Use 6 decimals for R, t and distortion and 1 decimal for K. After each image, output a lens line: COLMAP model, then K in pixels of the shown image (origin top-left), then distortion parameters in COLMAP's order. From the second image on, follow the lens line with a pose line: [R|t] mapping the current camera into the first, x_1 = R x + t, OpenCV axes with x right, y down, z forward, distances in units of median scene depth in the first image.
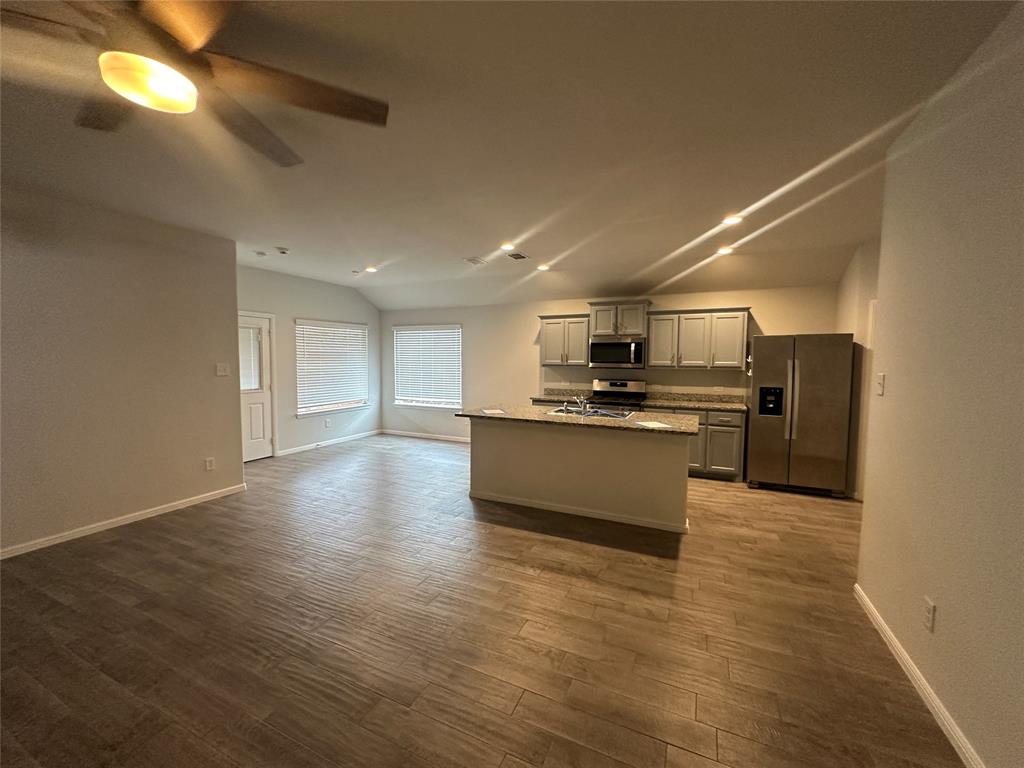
lens RADIAL K [[408.9, 0, 512.0], [0, 408.9, 384.0], [0, 0, 1]] dist [0.000303, 0.000089]
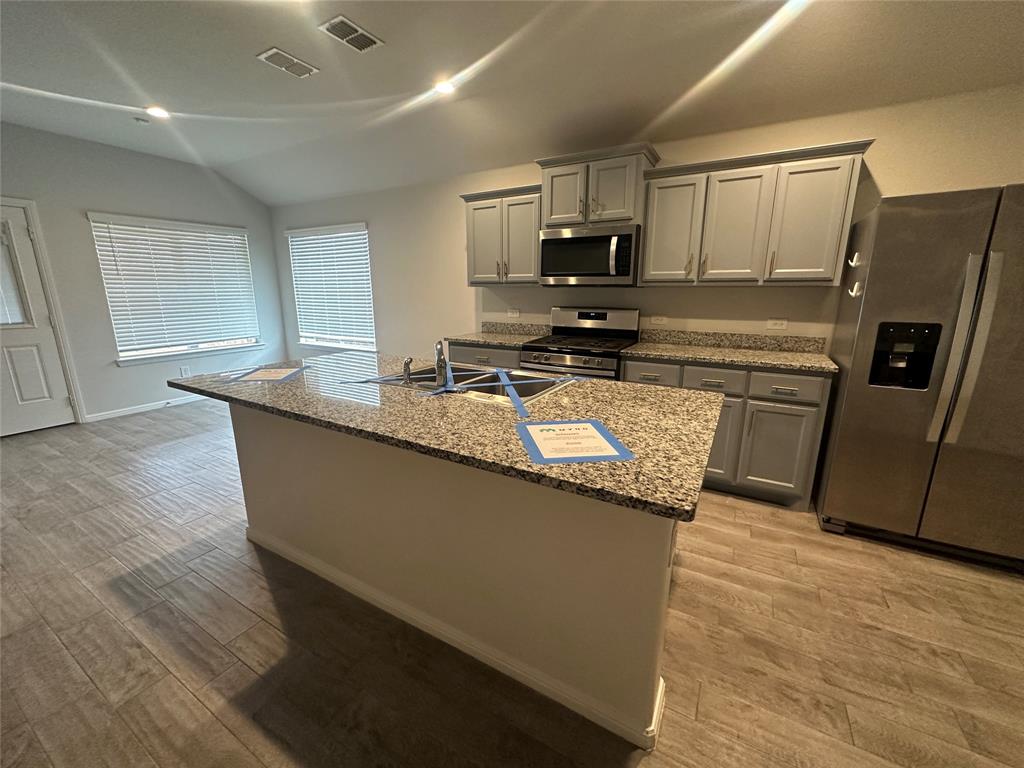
lens RADIAL K [[408.9, 0, 512.0], [0, 408.9, 384.0], [0, 0, 1]] dist [0.000303, 0.000089]
pose [[0.996487, 0.014125, -0.082554, 0.216298], [-0.000316, 0.986303, 0.164942, 0.000781], [0.083753, -0.164336, 0.982842, 0.452681]]
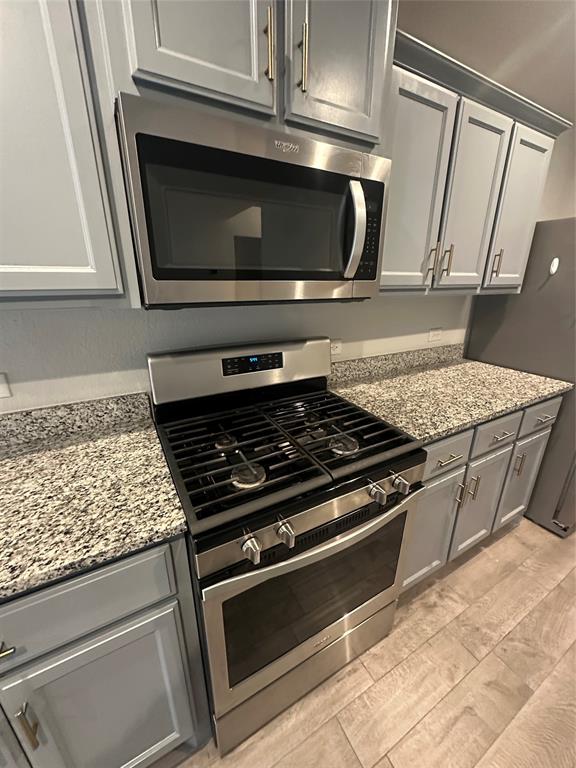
lens RADIAL K [[306.7, 0, 288.0], [0, 306.7, 384.0], [0, 0, 1]] dist [0.000303, 0.000089]
pose [[0.581815, -0.267749, 0.767986, 0.125453], [0.047467, 0.953827, 0.296580, -0.048760], [-0.811935, -0.136101, 0.567660, 0.949278]]
